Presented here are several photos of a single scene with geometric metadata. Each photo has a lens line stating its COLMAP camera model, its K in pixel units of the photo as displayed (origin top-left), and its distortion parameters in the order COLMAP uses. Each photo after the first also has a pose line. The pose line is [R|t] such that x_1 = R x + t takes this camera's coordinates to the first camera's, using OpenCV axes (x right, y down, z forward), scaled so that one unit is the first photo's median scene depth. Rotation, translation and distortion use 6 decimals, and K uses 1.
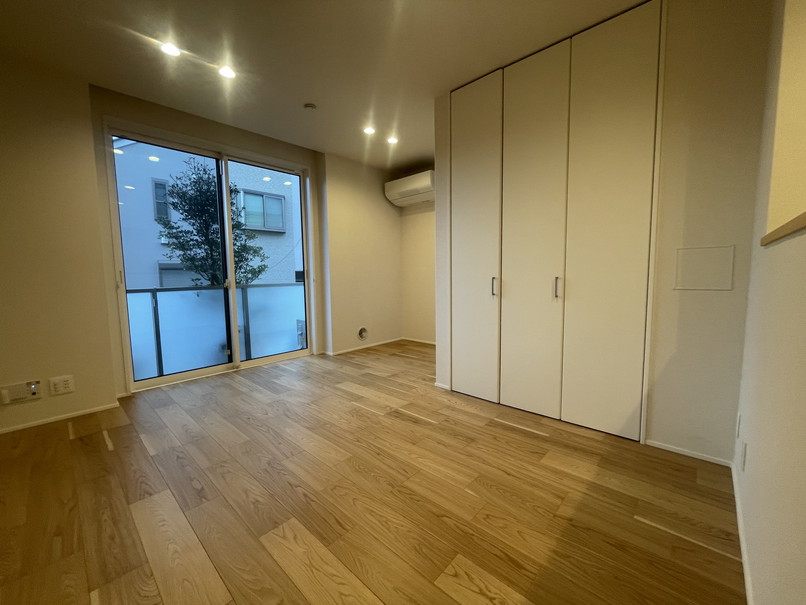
lens RADIAL K [[326.6, 0, 401.5], [0, 326.6, 303.0], [0, 0, 1]] dist [-0.002897, -0.000338]
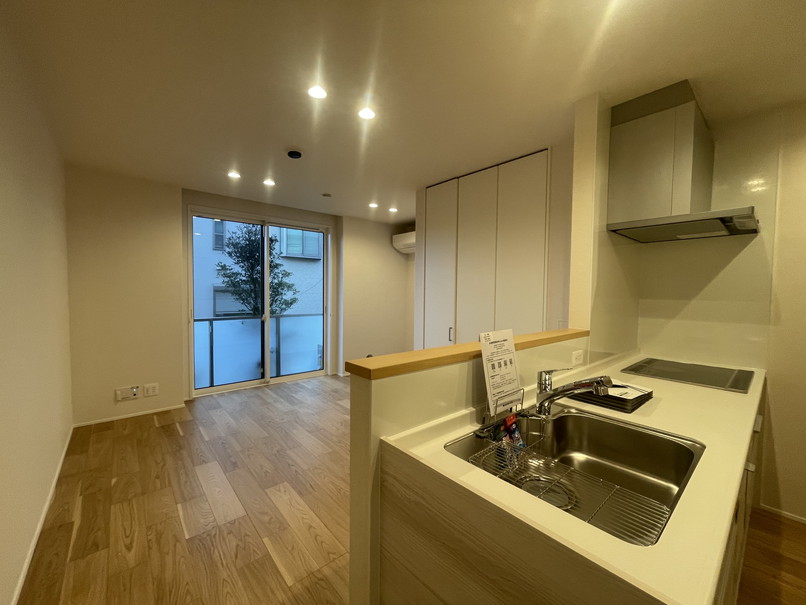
lens RADIAL K [[326.6, 0, 401.5], [0, 326.6, 303.0], [0, 0, 1]] dist [-0.002897, -0.000338]
pose [[0.993551, 0.031429, -0.108946, 0.202190], [-0.037038, 0.998070, -0.049847, -0.094530], [0.107169, 0.053560, 0.992797, -0.318054]]
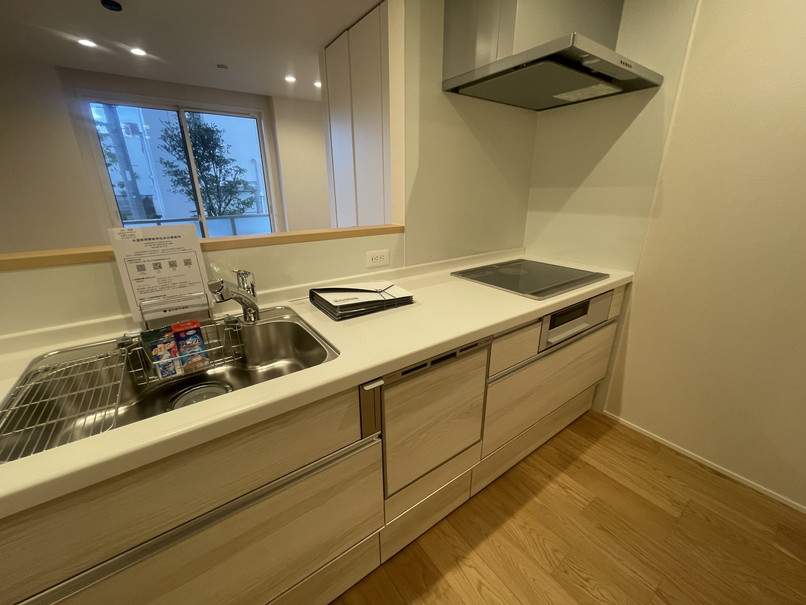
lens RADIAL K [[326.6, 0, 401.5], [0, 326.6, 303.0], [0, 0, 1]] dist [-0.002897, -0.000338]
pose [[0.980781, 0.072182, -0.181267, 0.627629], [-0.025394, 0.968371, 0.248219, -0.097427], [0.193451, -0.238845, 0.951593, -0.179367]]
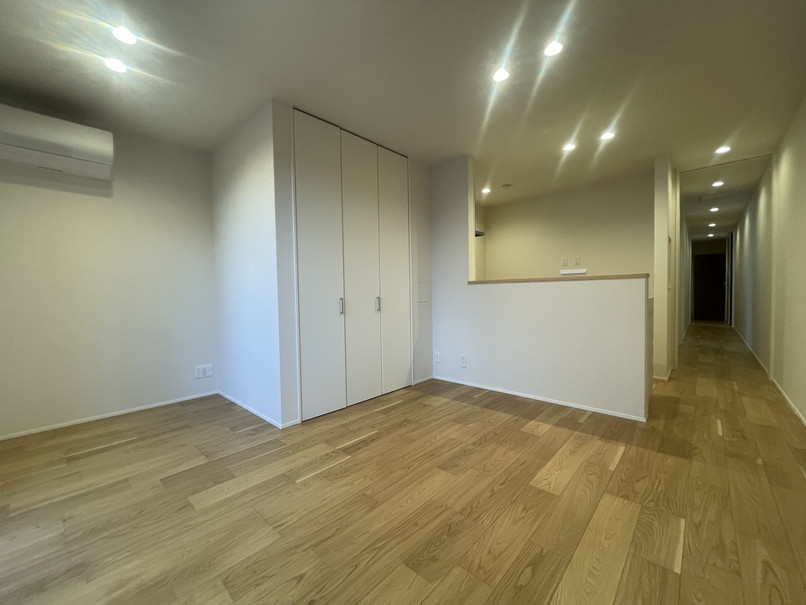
lens RADIAL K [[326.6, 0, 401.5], [0, 326.6, 303.0], [0, 0, 1]] dist [-0.002897, -0.000338]
pose [[-0.000265, -0.015382, 0.999882, -0.785309], [0.107034, 0.994137, 0.015322, -0.051191], [-0.994255, 0.107026, 0.001383, 0.706119]]
